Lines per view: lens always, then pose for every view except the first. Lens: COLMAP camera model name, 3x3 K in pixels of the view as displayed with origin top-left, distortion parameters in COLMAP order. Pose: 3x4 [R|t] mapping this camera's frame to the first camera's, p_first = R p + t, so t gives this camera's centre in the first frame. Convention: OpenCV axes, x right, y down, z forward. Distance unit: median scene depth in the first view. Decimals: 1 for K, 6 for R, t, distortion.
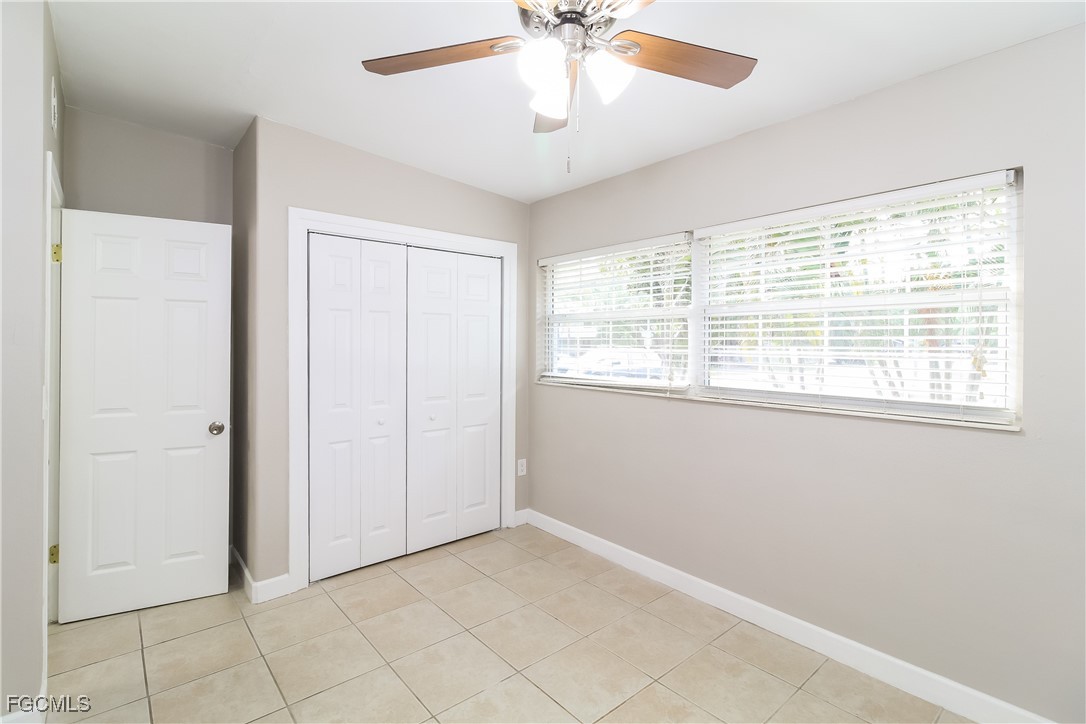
lens RADIAL K [[502.8, 0, 544.7], [0, 502.8, 353.3], [0, 0, 1]] dist [0.013058, 0.000178]
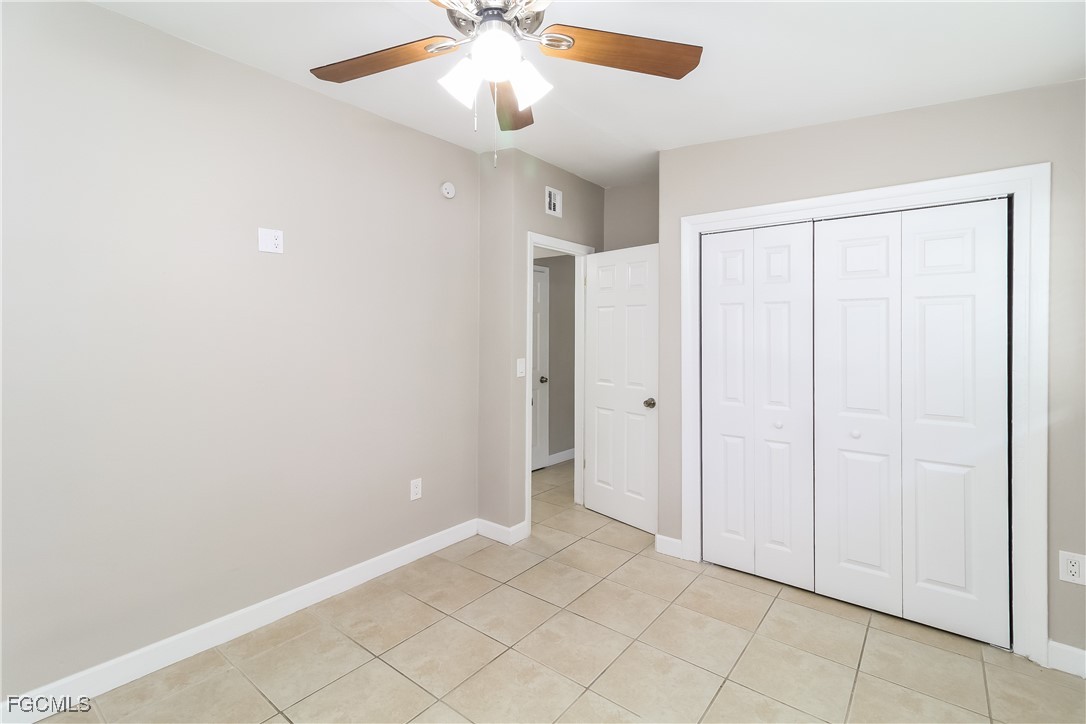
lens RADIAL K [[502.8, 0, 539.1], [0, 502.8, 337.5], [0, 0, 1]] dist [0.013058, 0.000178]
pose [[0.199861, 0.000954, -0.979824, 0.535443], [-0.027003, 0.999625, -0.004534, -0.004453], [0.979452, 0.027364, 0.199811, 0.451850]]
